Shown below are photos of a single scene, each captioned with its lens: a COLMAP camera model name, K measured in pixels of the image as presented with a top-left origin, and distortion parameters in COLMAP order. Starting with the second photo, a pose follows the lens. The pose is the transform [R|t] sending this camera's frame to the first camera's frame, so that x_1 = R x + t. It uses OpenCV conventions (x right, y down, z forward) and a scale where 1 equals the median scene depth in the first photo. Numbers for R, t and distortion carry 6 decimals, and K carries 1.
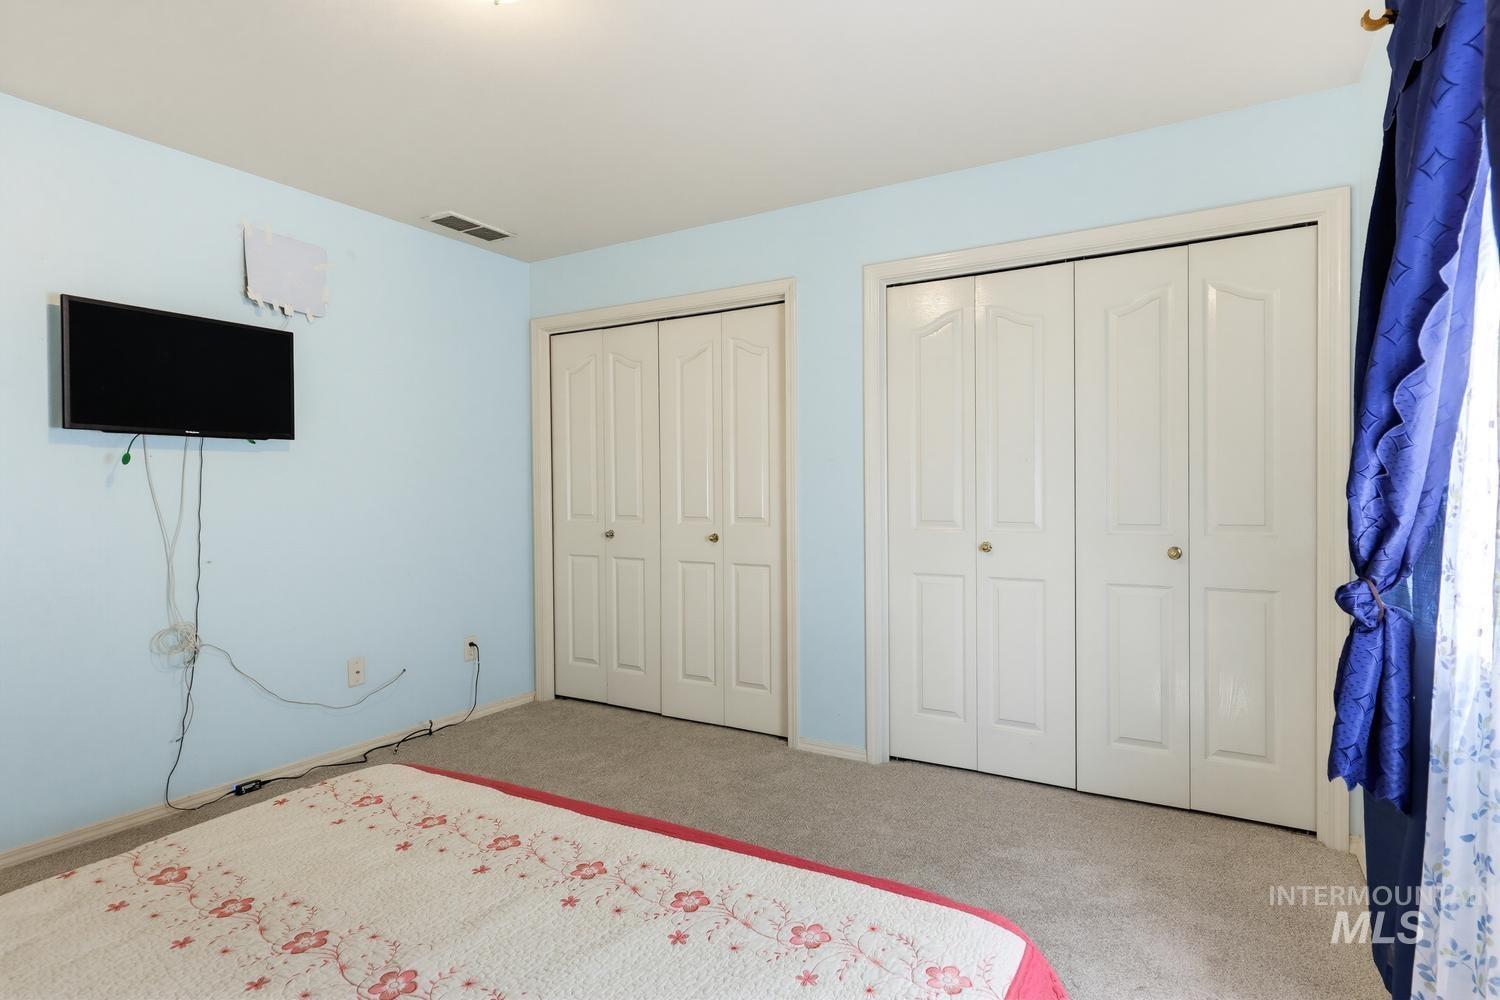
lens RADIAL K [[804.9, 0, 786.2], [0, 804.9, 500.0], [0, 0, 1]] dist [-0.023225, 0.008884]
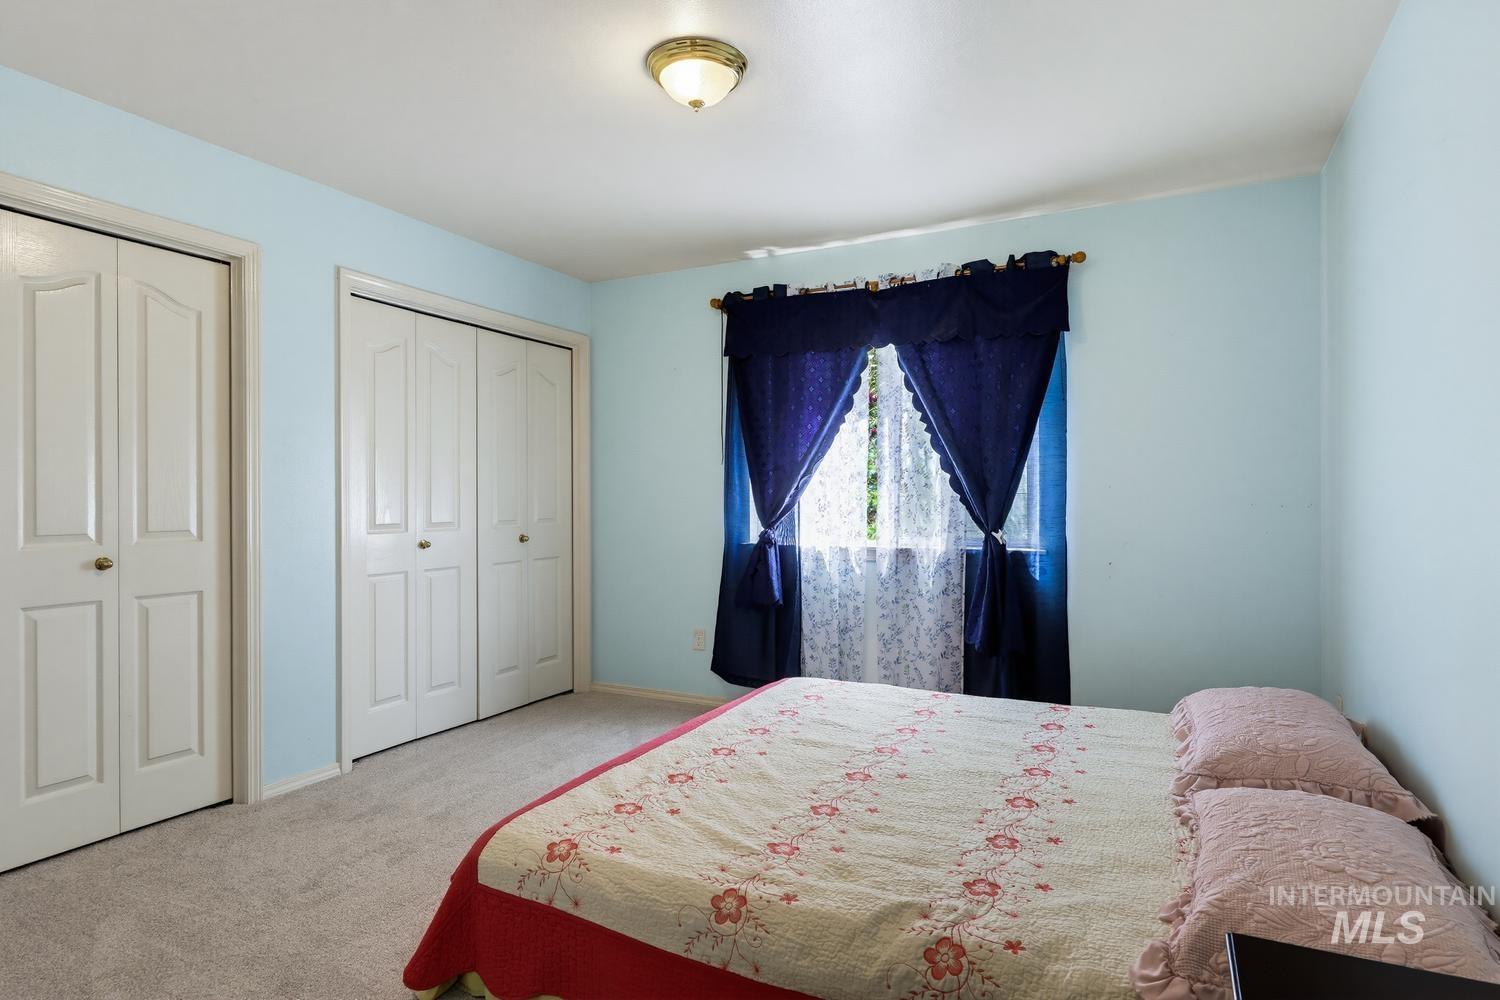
lens RADIAL K [[837.1, 0, 767.5], [0, 837.1, 506.8], [0, 0, 1]] dist [0.002113, -0.000402]
pose [[-0.075250, -0.005382, 0.997150, -0.903284], [0.019659, 0.999783, 0.006880, 0.004677], [-0.996971, 0.020121, -0.075128, 0.523943]]
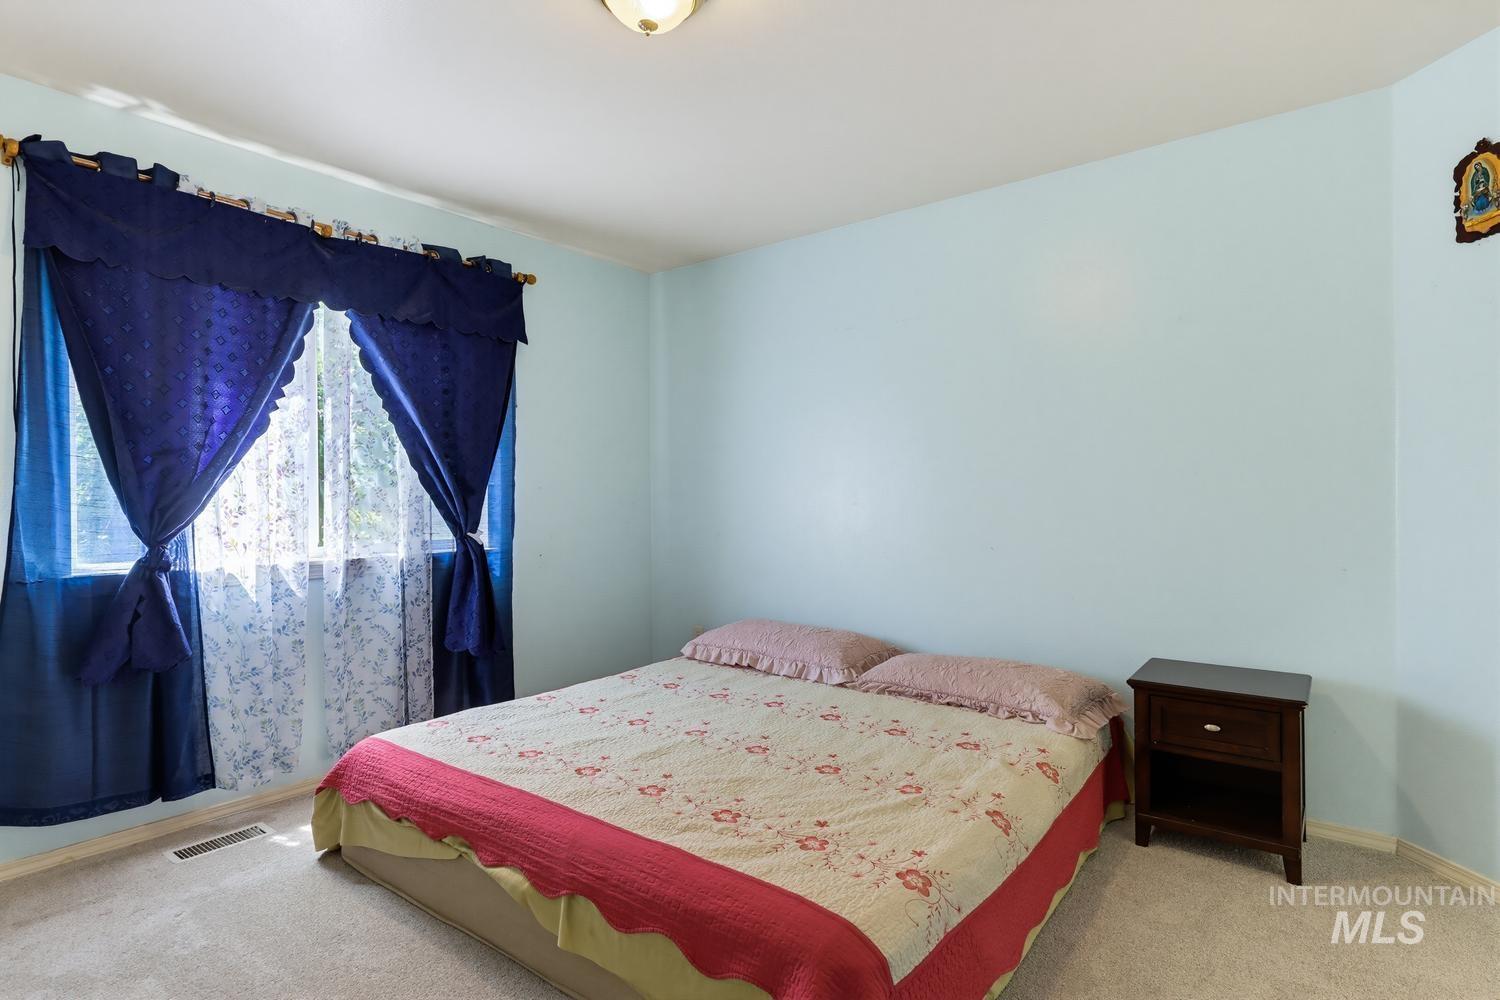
lens RADIAL K [[775.4, 0, 747.4], [0, 775.4, 502.5], [0, 0, 1]] dist [0.001388, -0.000859]
pose [[-0.993029, 0.010085, 0.117434, -0.321878], [0.013157, 0.999590, 0.025412, -0.007213], [-0.117129, 0.026780, -0.992756, 1.068647]]
